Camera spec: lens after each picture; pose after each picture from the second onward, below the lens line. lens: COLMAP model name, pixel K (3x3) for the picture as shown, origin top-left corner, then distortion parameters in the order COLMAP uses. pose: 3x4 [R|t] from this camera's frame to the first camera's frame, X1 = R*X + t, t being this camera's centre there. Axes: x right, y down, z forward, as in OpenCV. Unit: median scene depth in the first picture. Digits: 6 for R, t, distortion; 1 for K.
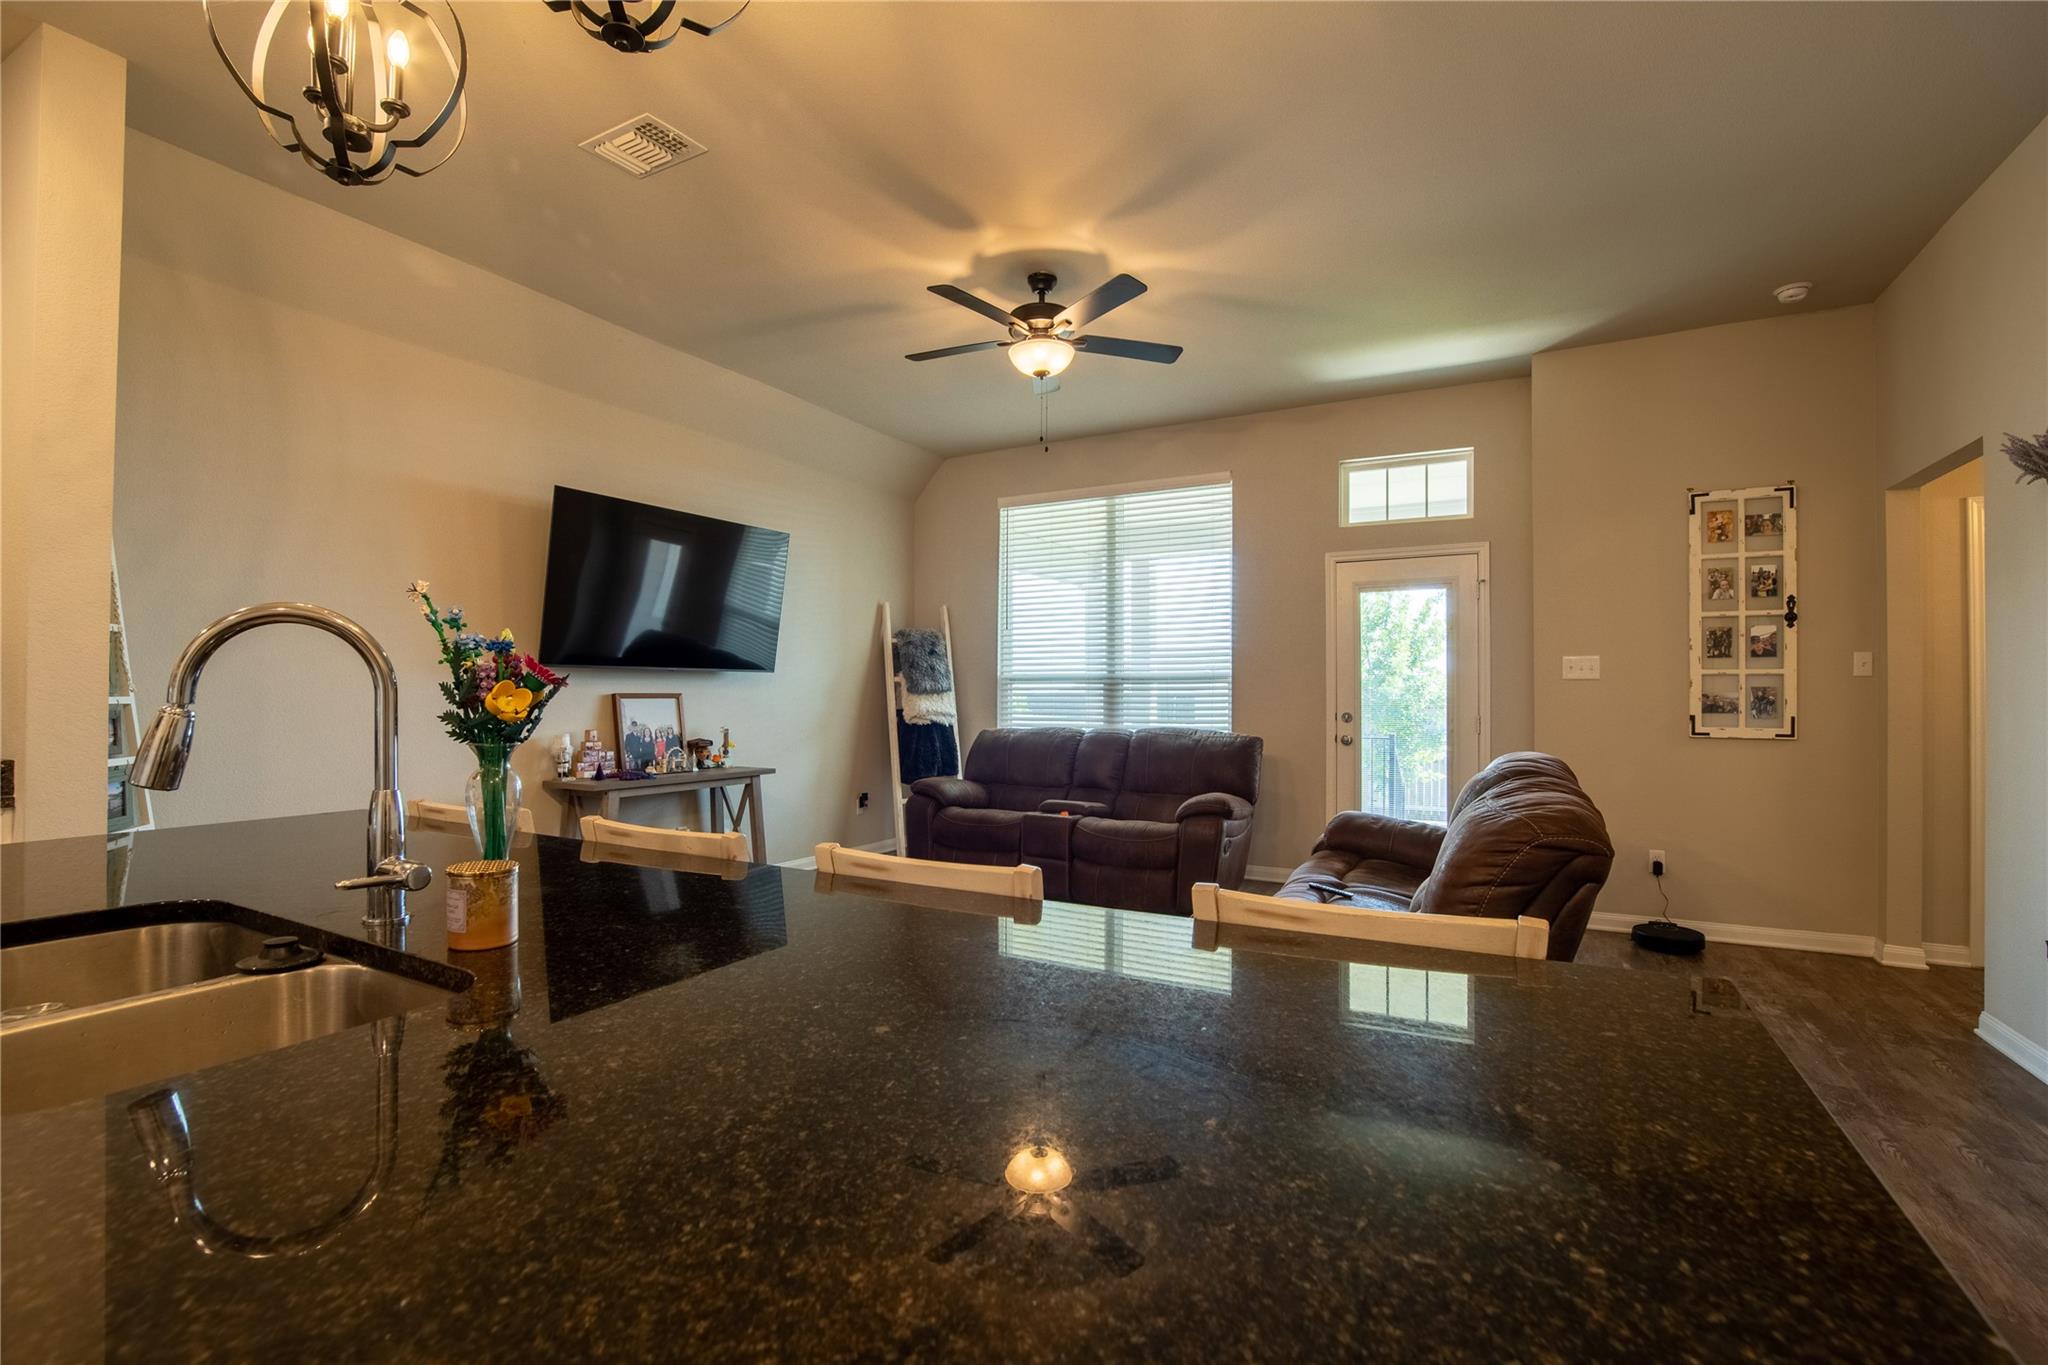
lens RADIAL K [[912.6, 0, 1022.3], [0, 912.6, 685.6], [0, 0, 1]] dist [-0.044493, 0.010477]
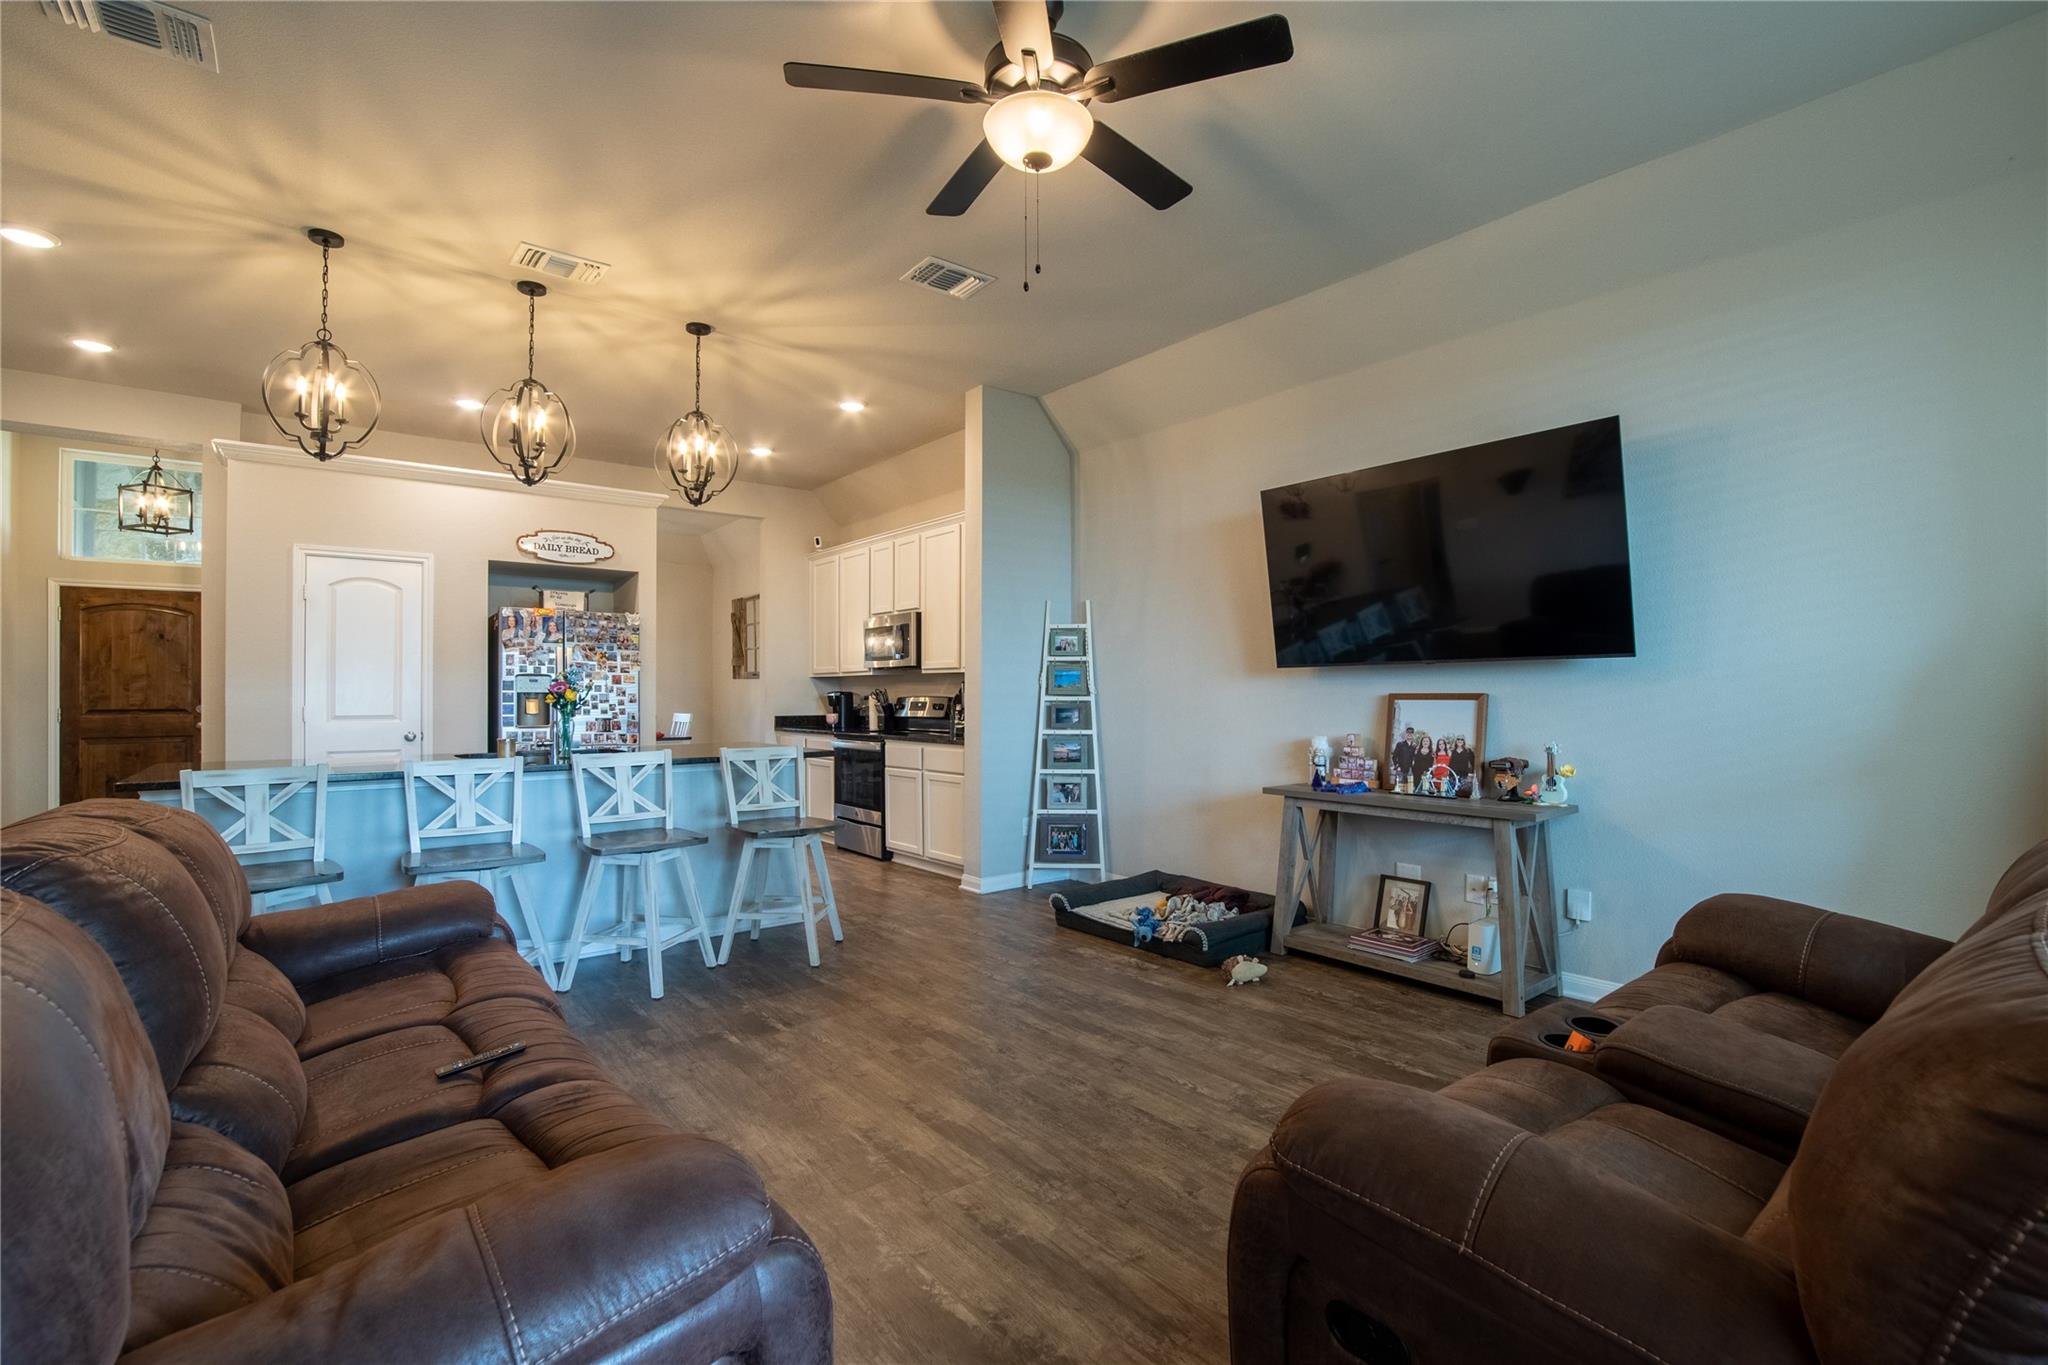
lens RADIAL K [[912.6, 0, 1022.3], [0, 912.6, 685.6], [0, 0, 1]] dist [-0.044493, 0.010477]
pose [[-0.384007, -0.010806, -0.923267, 0.430390], [0.008566, 0.999847, -0.015265, 0.009960], [0.923291, -0.013771, -0.383855, 0.912954]]
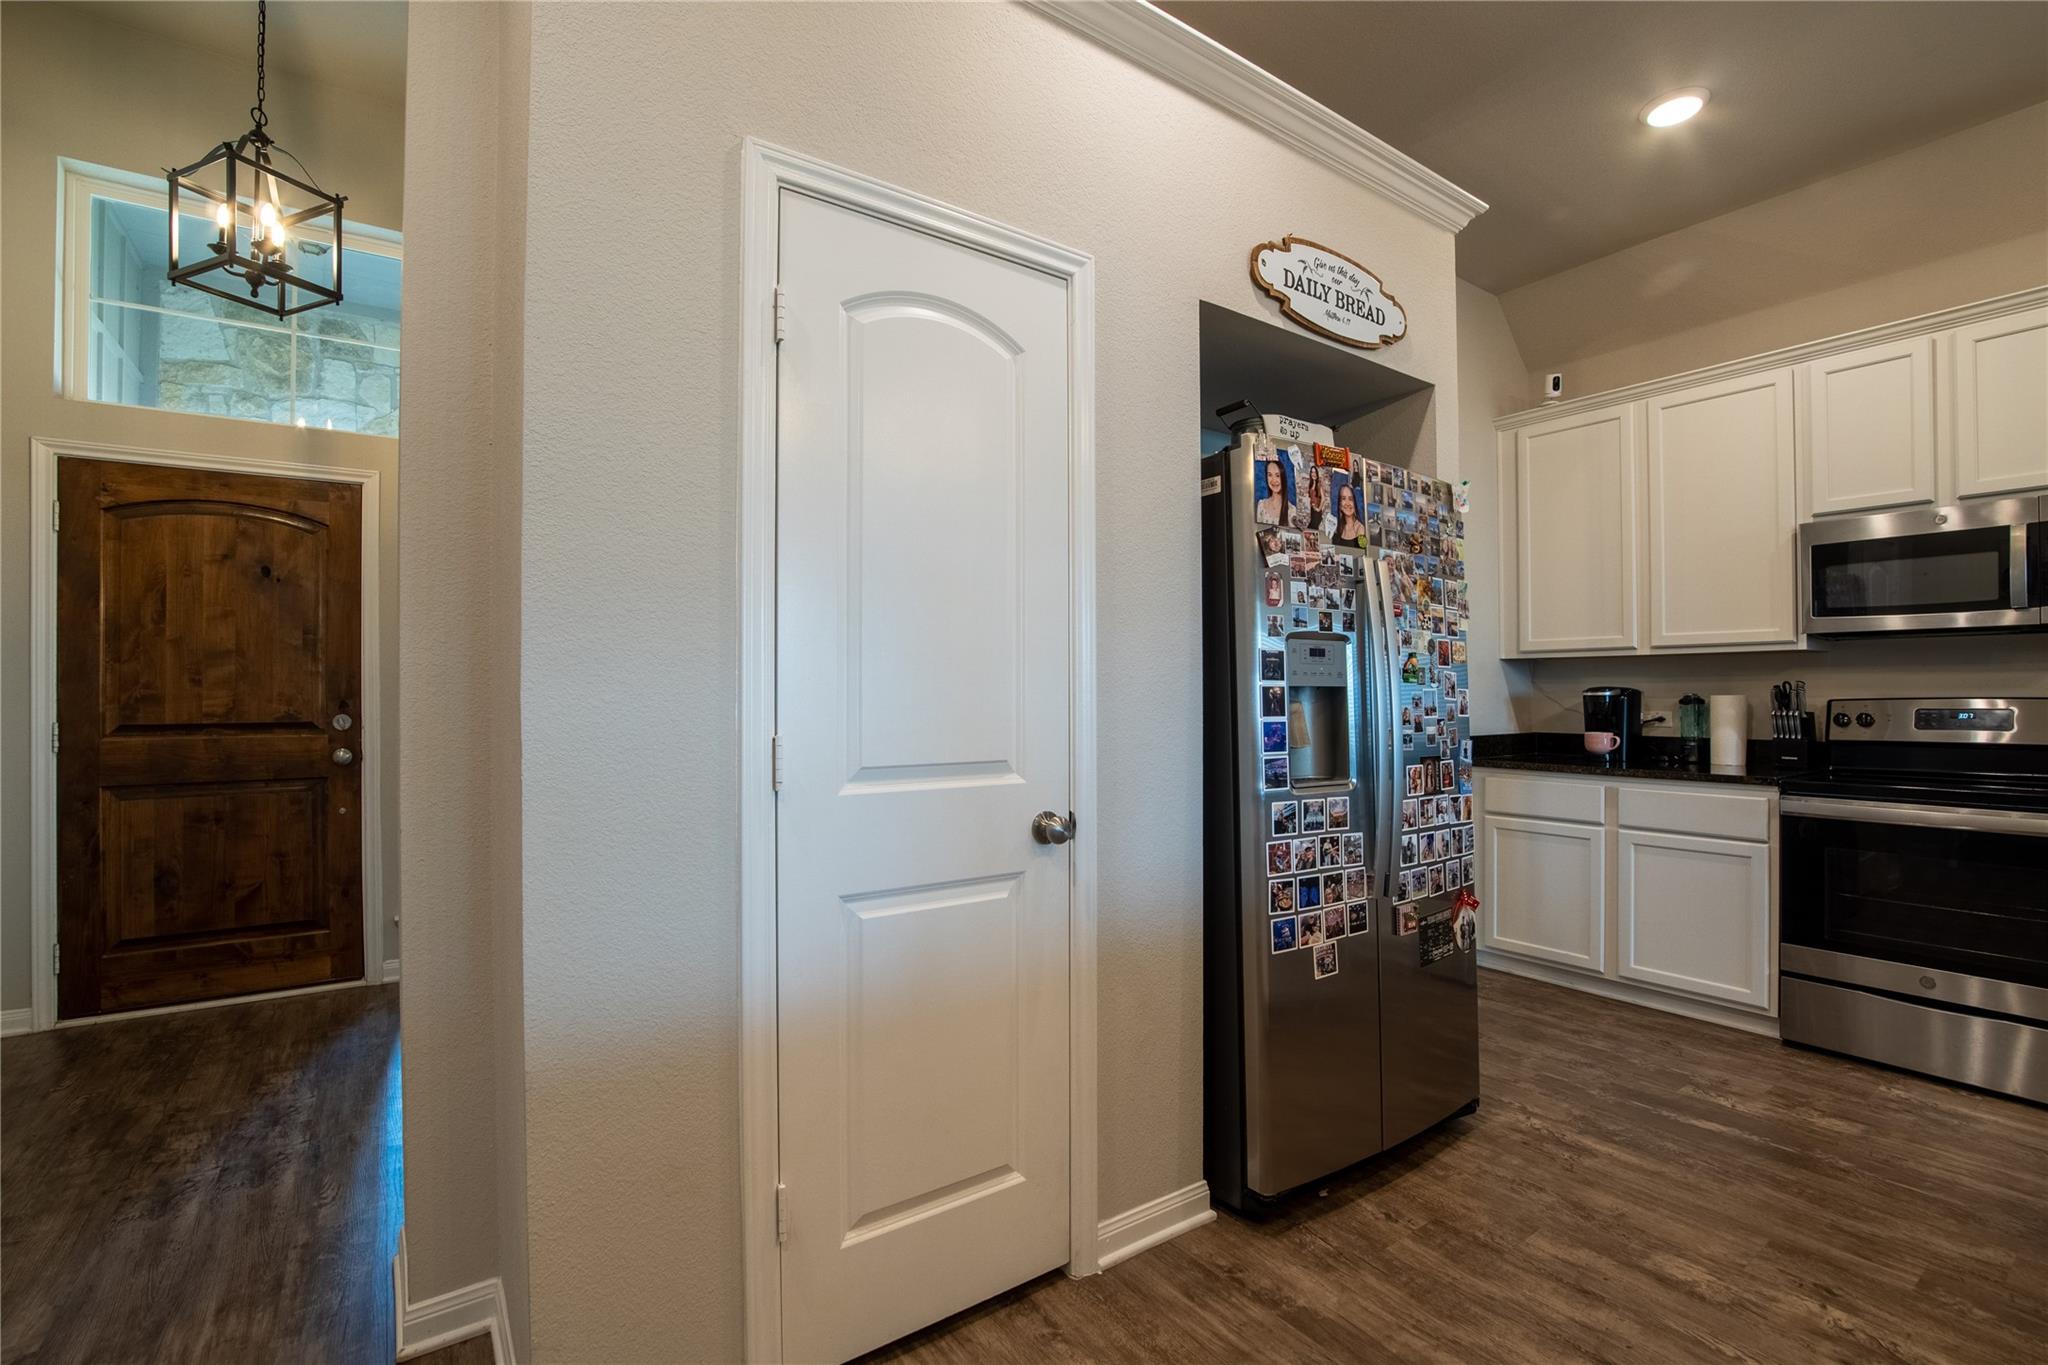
lens RADIAL K [[912.6, 0, 1022.3], [0, 912.6, 685.6], [0, 0, 1]] dist [-0.044493, 0.010477]
pose [[-0.443274, -0.008689, -0.896344, 0.026312], [0.007743, 0.999879, -0.013522, -0.000318], [0.896353, -0.012935, -0.443153, -0.038236]]
